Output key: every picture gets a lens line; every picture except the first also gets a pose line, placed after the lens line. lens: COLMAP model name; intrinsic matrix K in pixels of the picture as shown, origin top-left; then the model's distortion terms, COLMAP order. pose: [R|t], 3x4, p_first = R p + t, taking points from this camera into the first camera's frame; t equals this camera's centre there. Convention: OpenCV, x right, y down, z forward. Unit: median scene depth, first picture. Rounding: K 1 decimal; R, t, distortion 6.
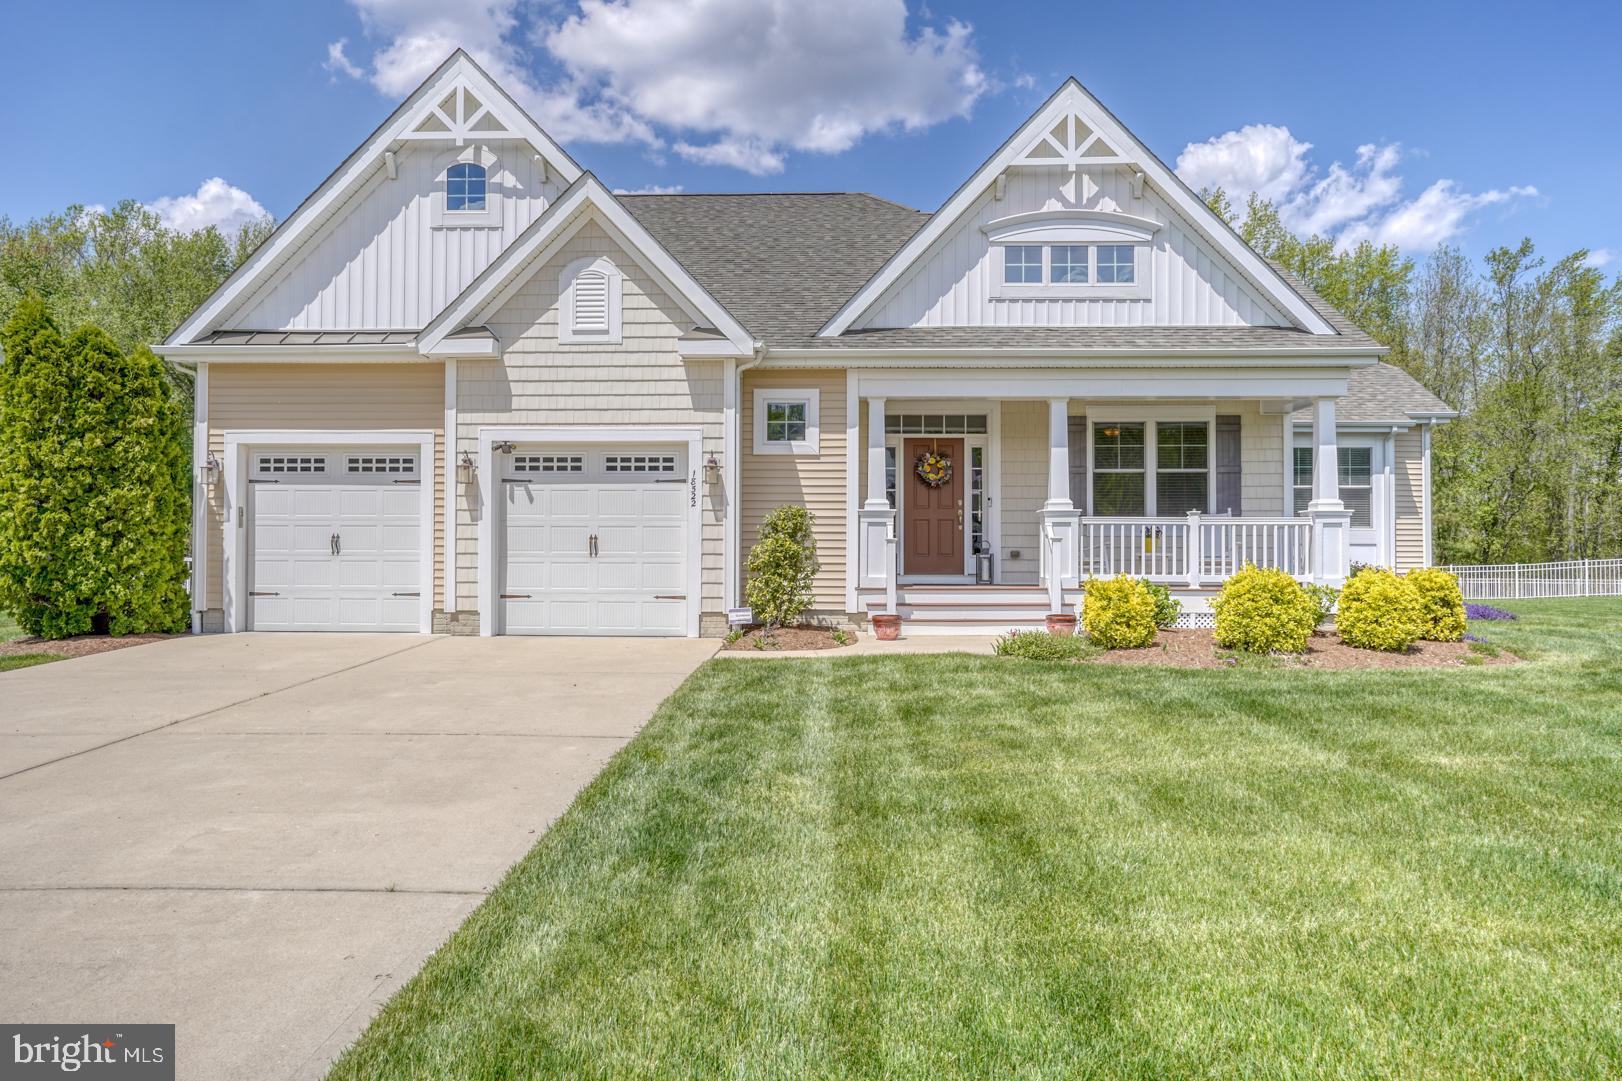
lens RADIAL K [[1130.4, 0, 812.0], [0, 1130.4, 539.8], [0, 0, 1]] dist [-0.000822, 0.009826]
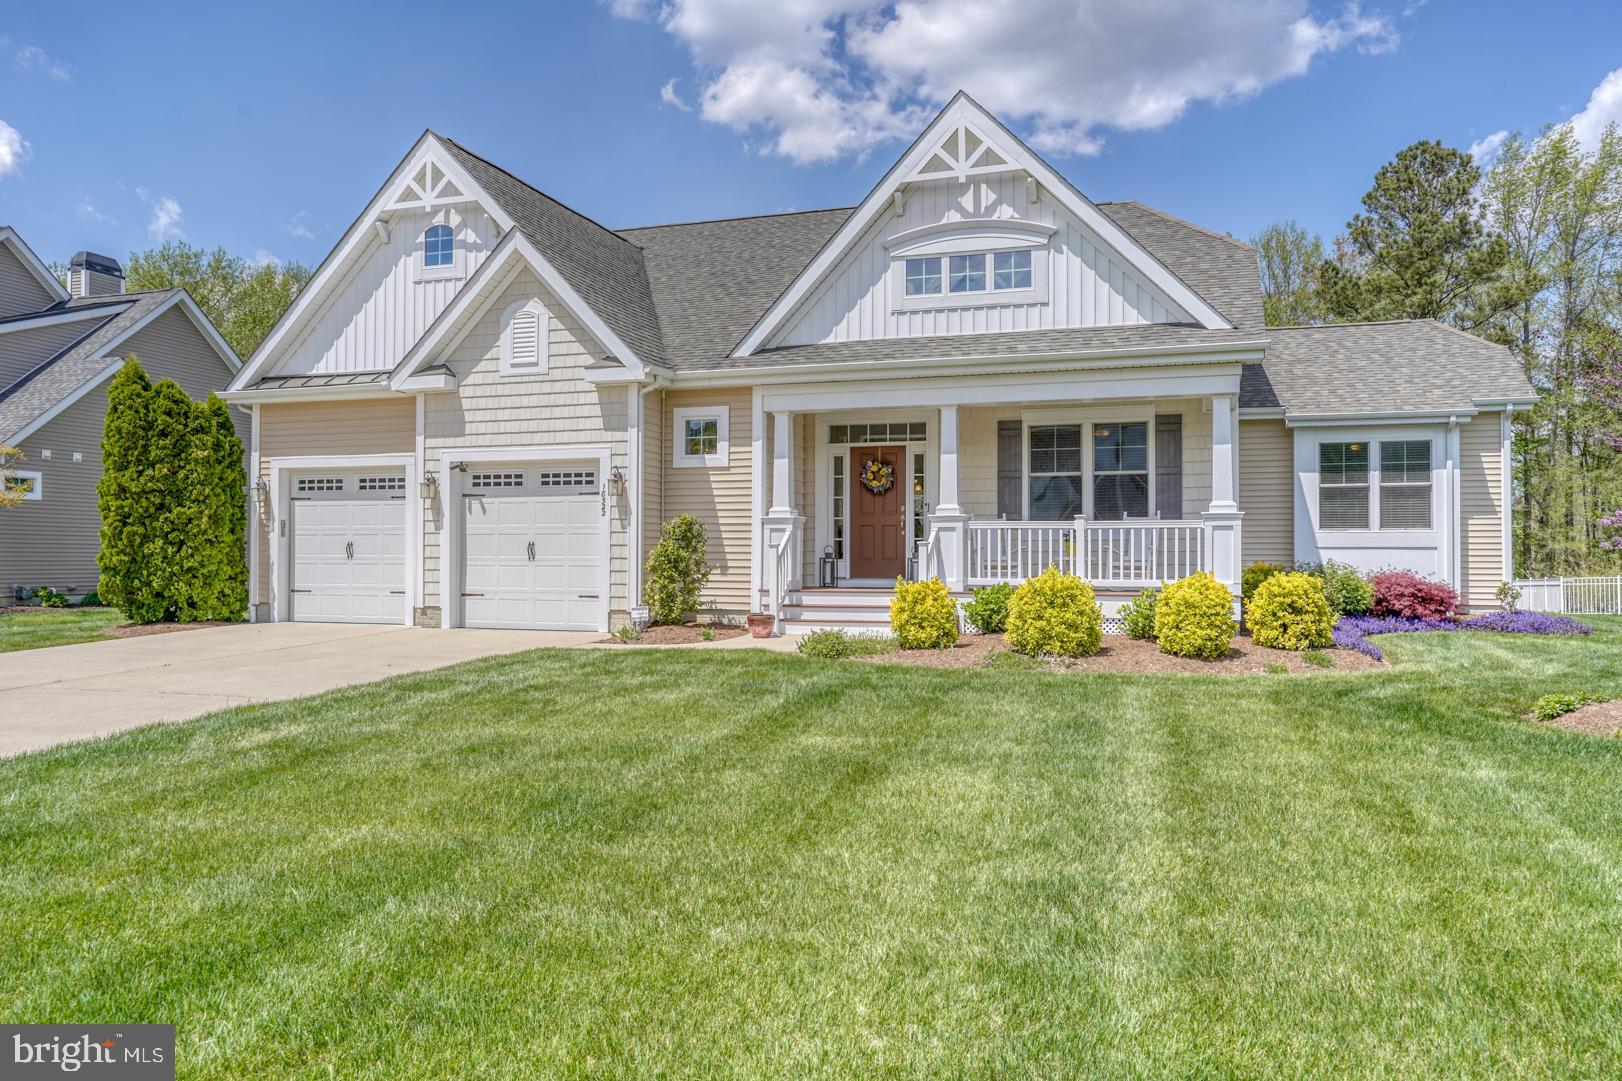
lens RADIAL K [[1160.0, 0, 812.0], [0, 1160.0, 544.8], [0, 0, 1]] dist [0.006988, -0.007101]
pose [[0.957634, -0.003815, -0.287963, 0.409682], [0.003735, 0.999993, -0.000827, 0.000969], [0.287965, -0.000283, 0.957641, -0.042495]]
